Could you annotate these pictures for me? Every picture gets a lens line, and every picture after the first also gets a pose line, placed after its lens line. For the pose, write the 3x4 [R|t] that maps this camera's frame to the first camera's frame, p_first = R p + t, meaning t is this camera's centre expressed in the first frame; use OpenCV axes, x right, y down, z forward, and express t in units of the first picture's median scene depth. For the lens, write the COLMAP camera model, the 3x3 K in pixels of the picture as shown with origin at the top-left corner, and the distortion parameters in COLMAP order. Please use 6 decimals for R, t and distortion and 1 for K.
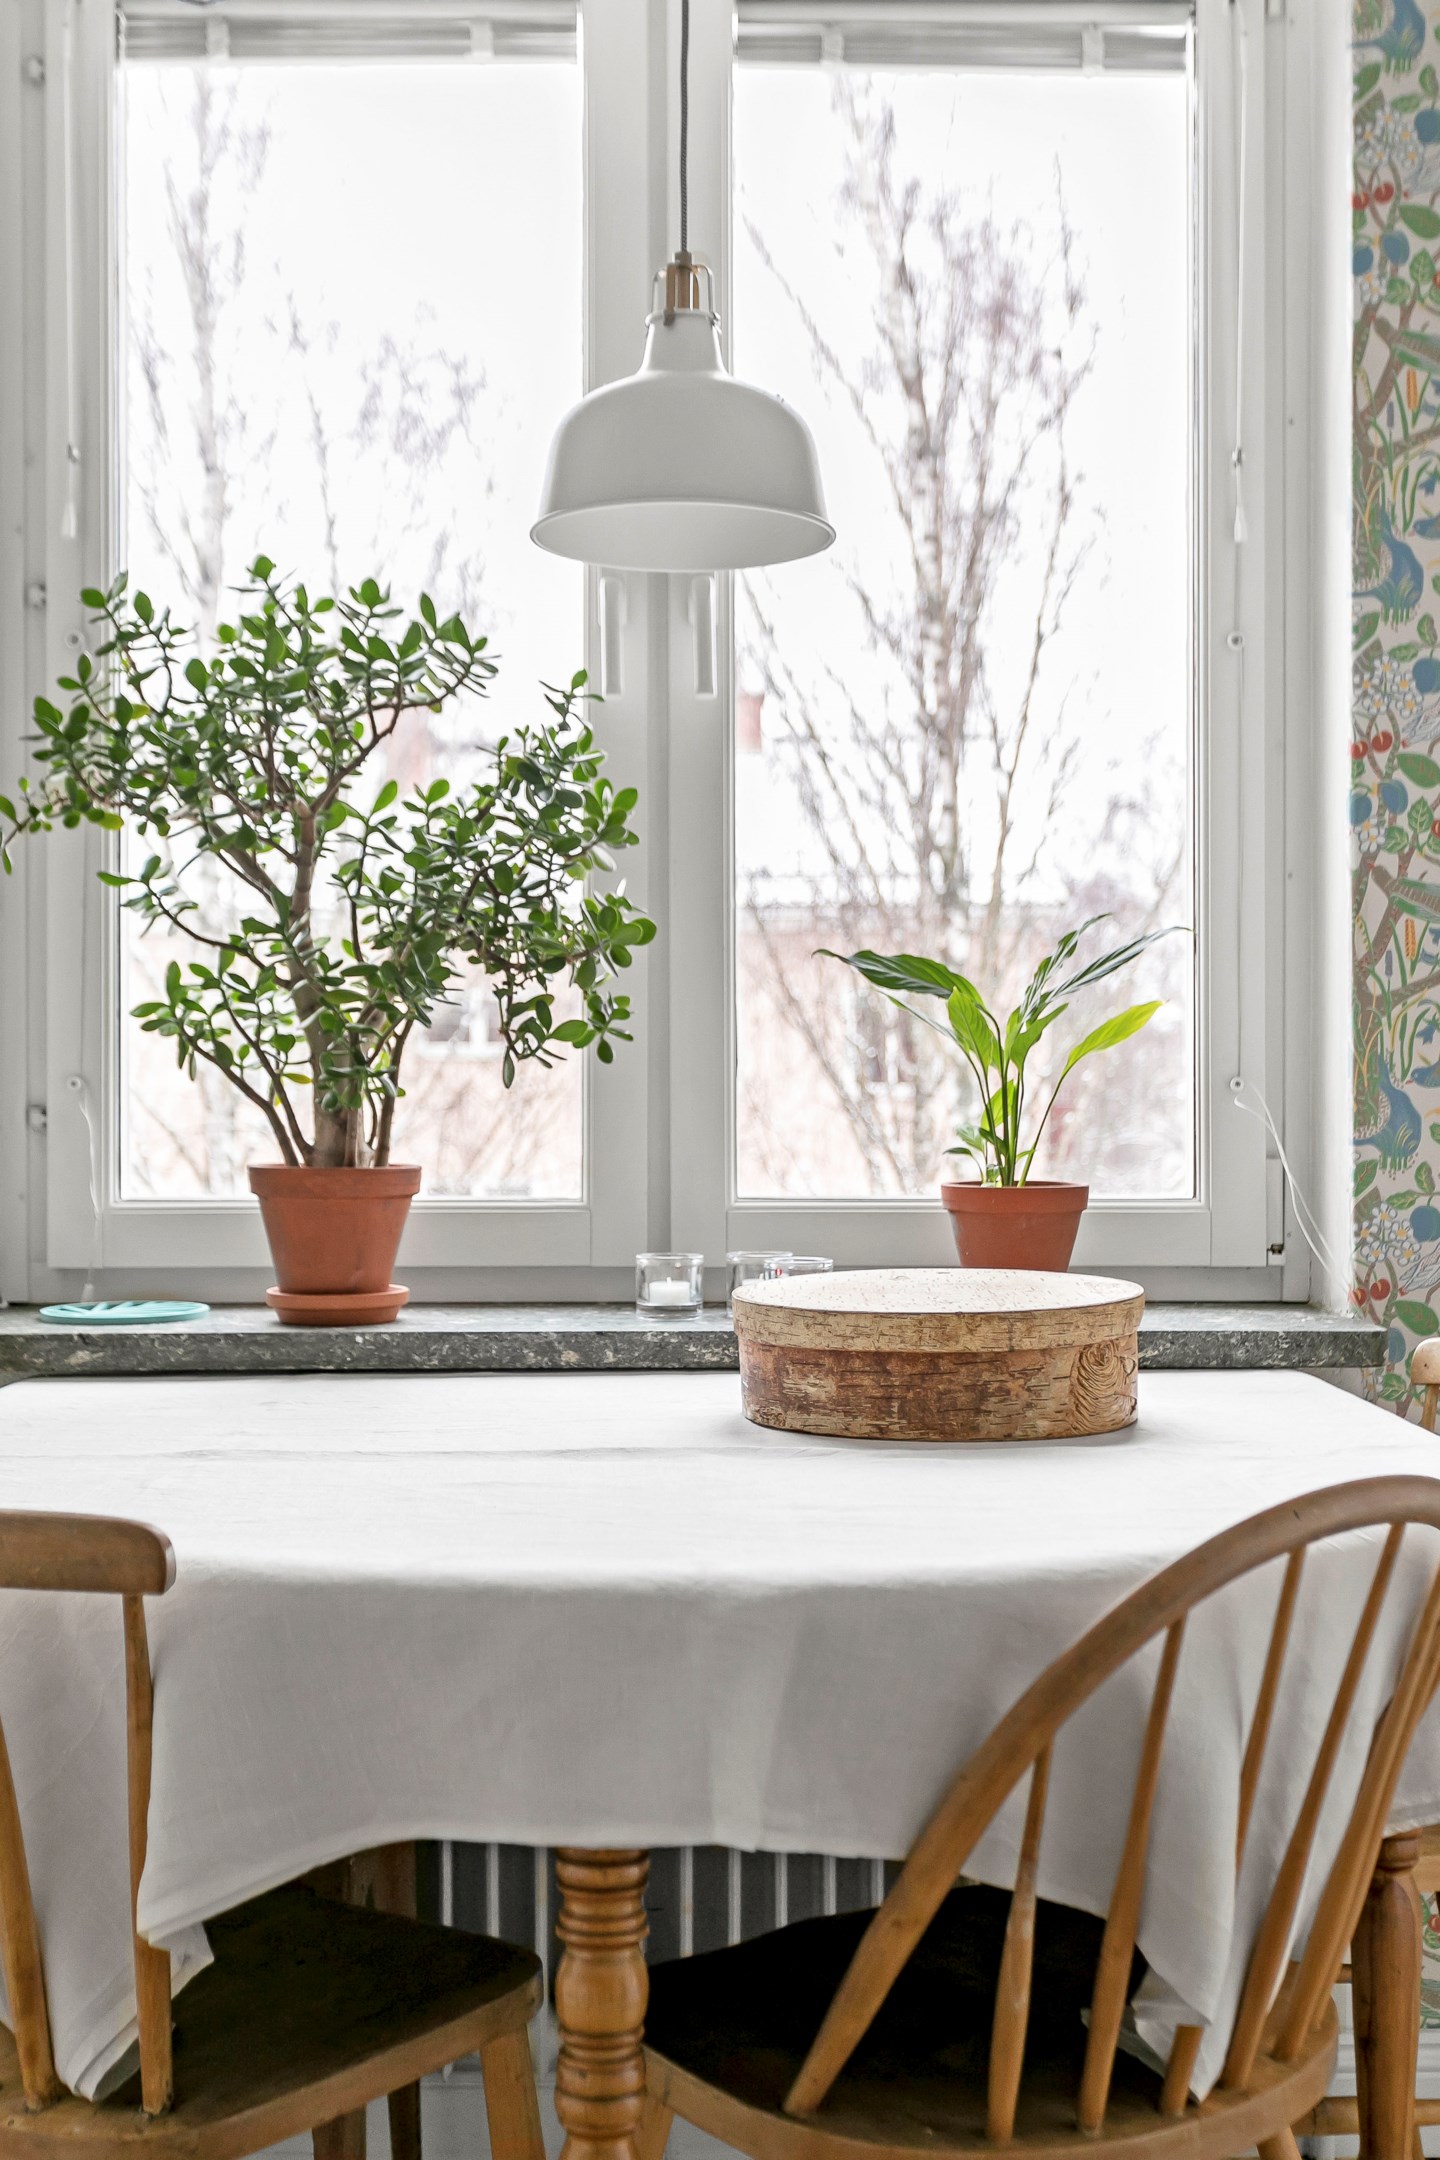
lens RADIAL K [[2612.0, 0, 702.2], [0, 2612.0, 1091.0], [0, 0, 1]] dist [0.005962, 0.000000]
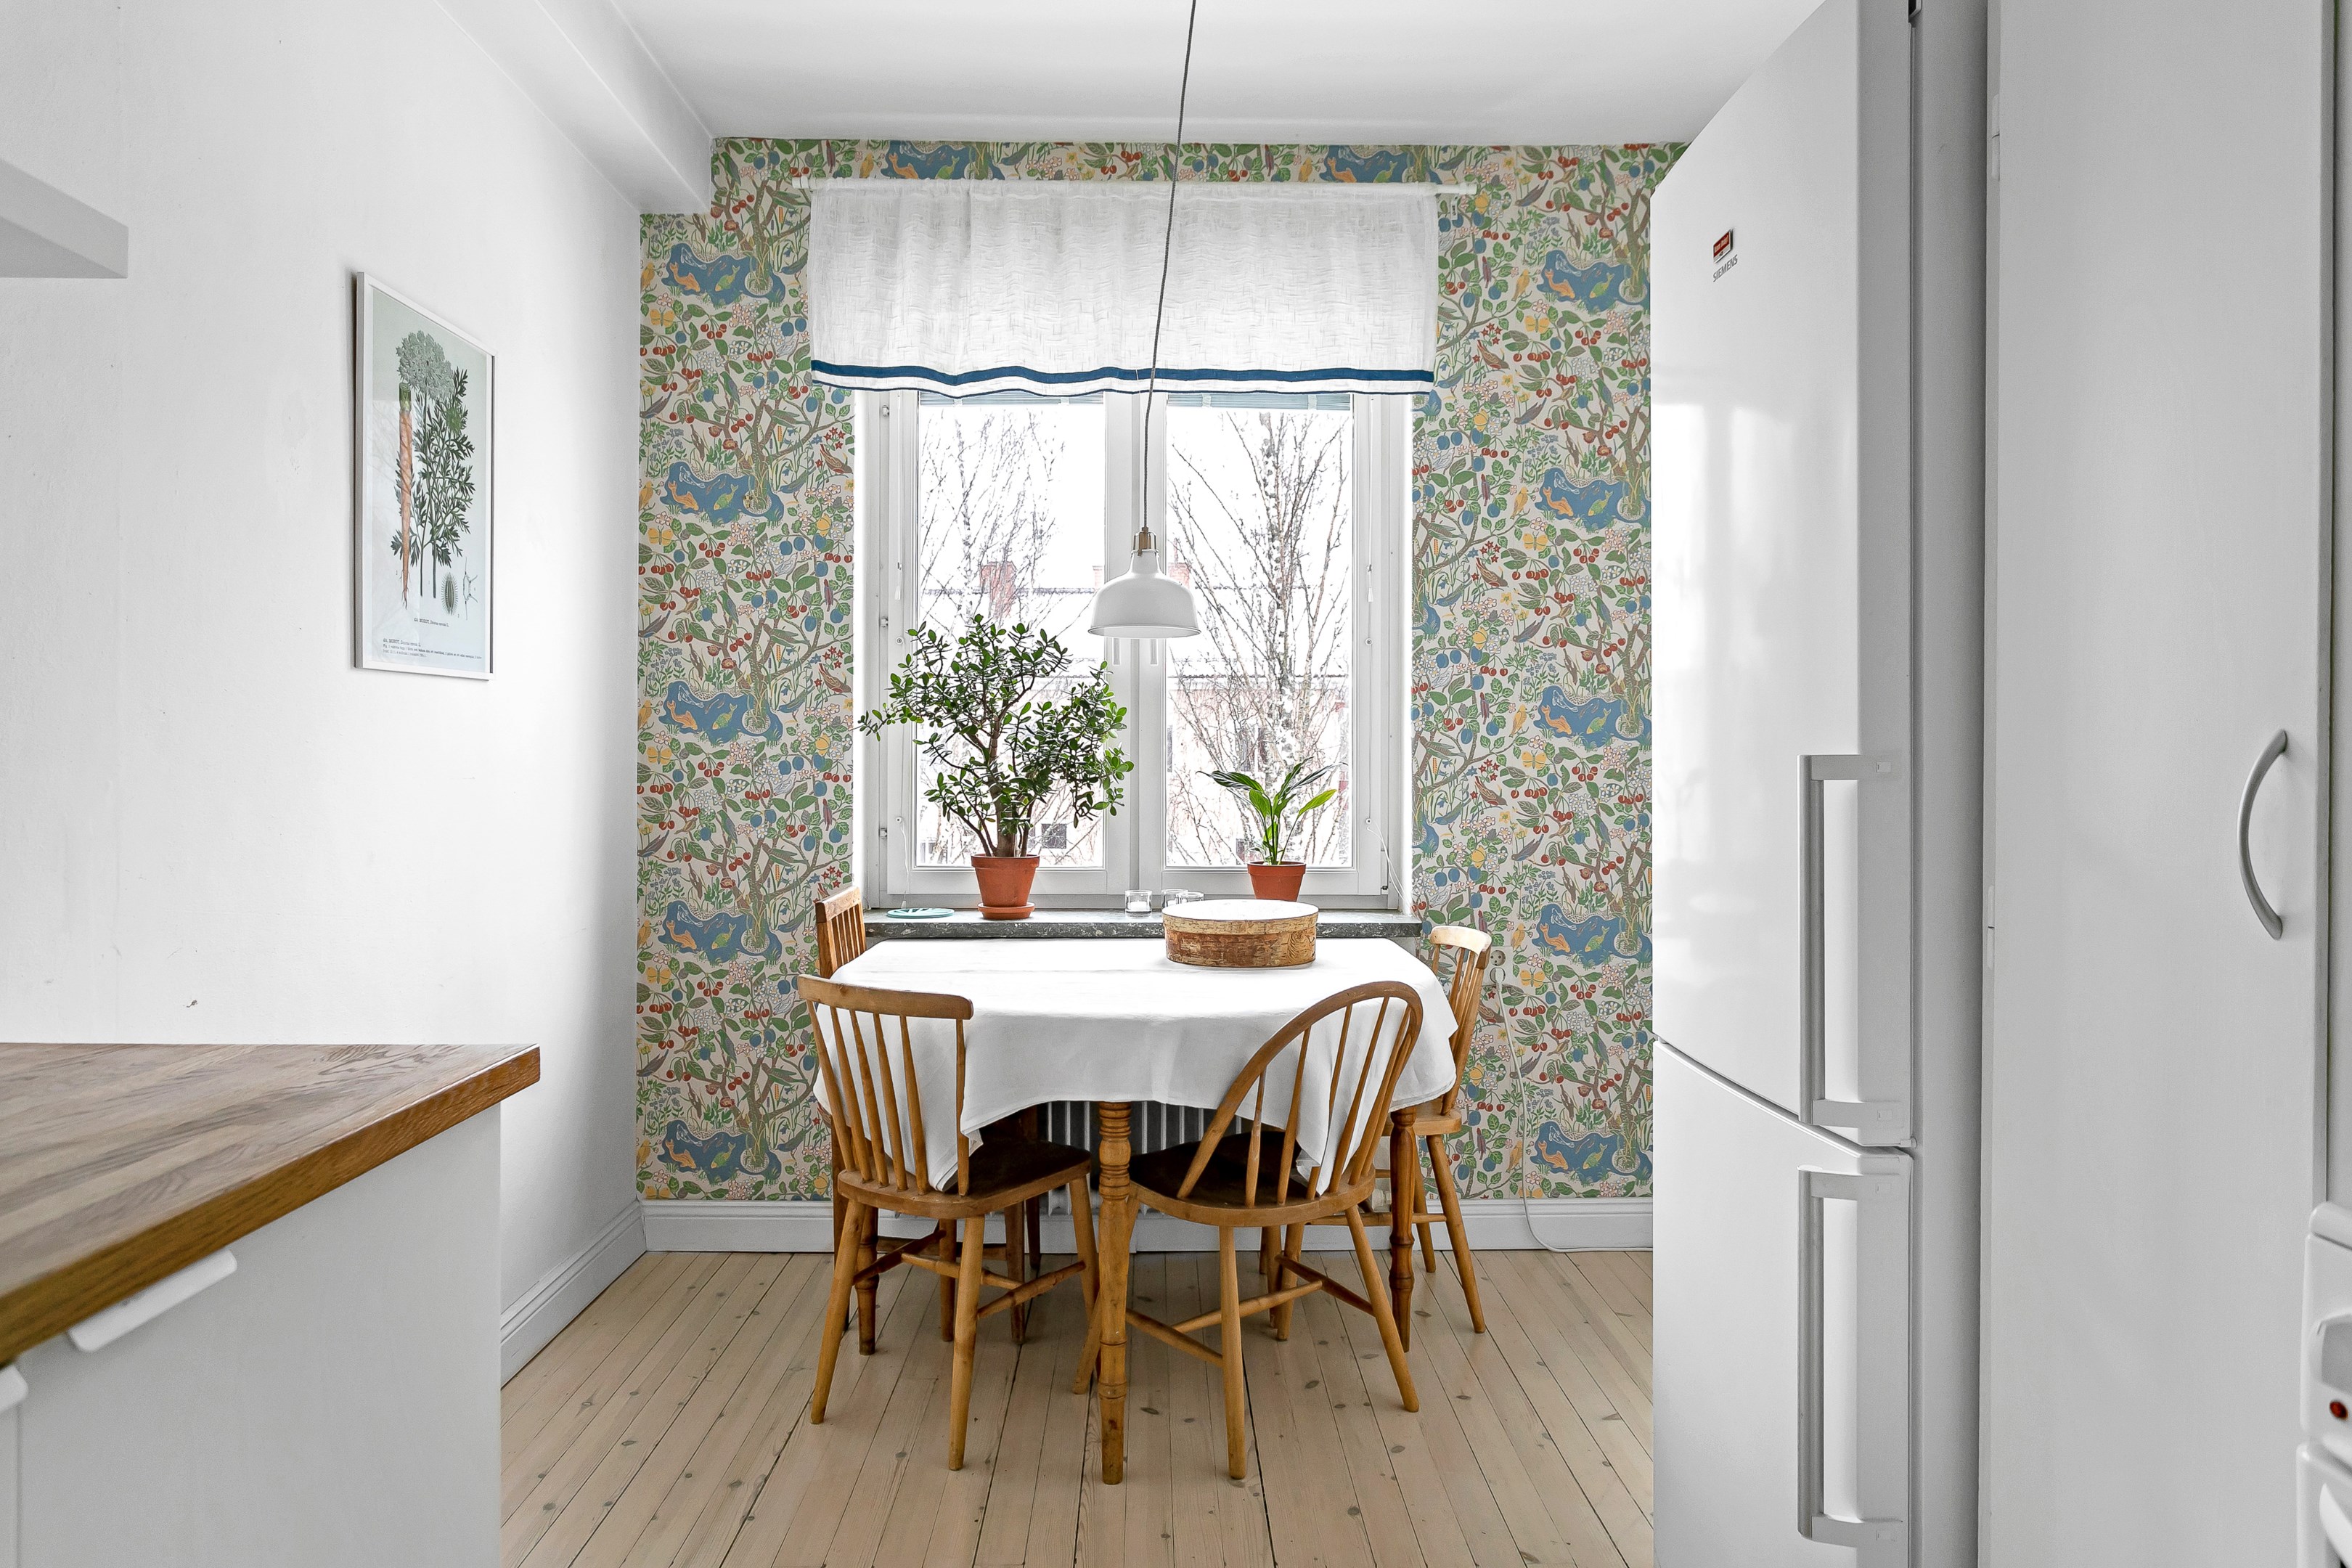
lens RADIAL K [[1412.8, 0, 1136.1], [0, 1412.8, 772.2], [0, 0, 1]] dist [-0.014343, 0.006534]
pose [[0.999891, 0.002275, -0.014555, 0.004647], [-0.002240, 0.999995, 0.002439, -0.056357], [0.014561, -0.002407, 0.999891, -0.365846]]
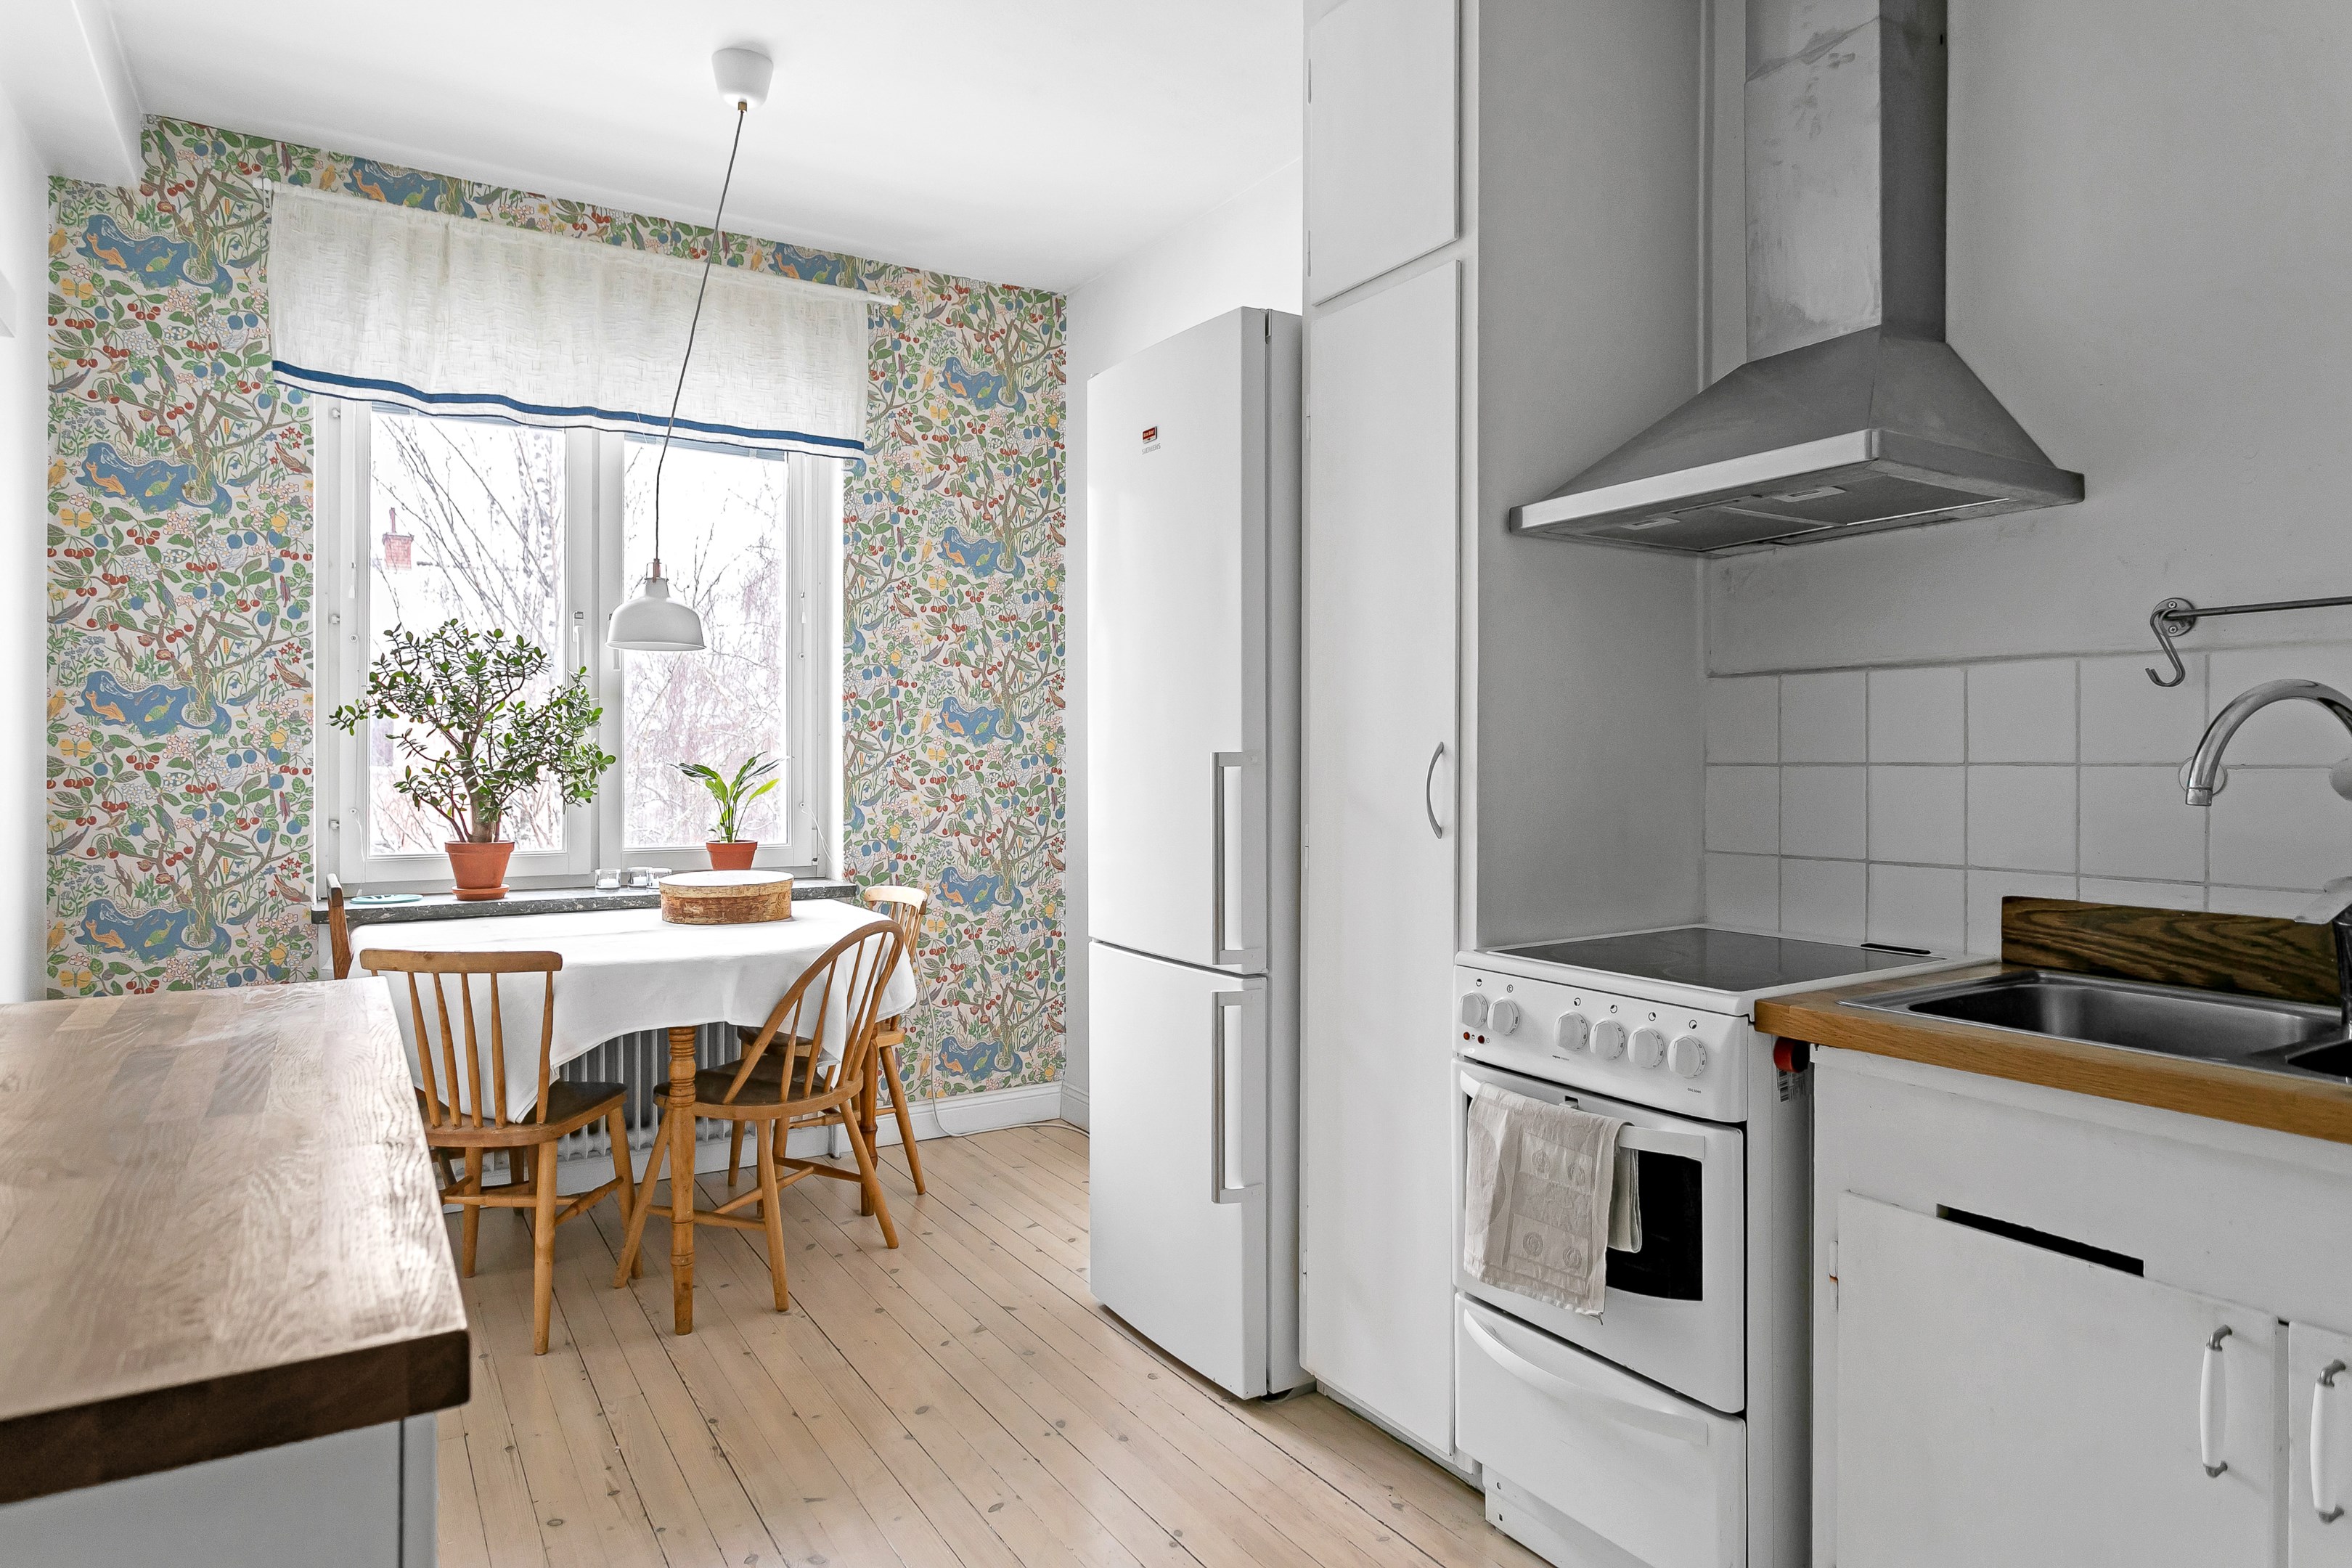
lens RADIAL K [[1412.8, 0, 1151.2], [0, 1412.8, 765.9], [0, 0, 1]] dist [-0.014343, 0.006534]
pose [[0.865030, -0.000193, 0.501719, -0.279016], [-0.000746, 0.999998, 0.001671, -0.054538], [-0.501719, -0.001820, 0.865029, -0.637907]]
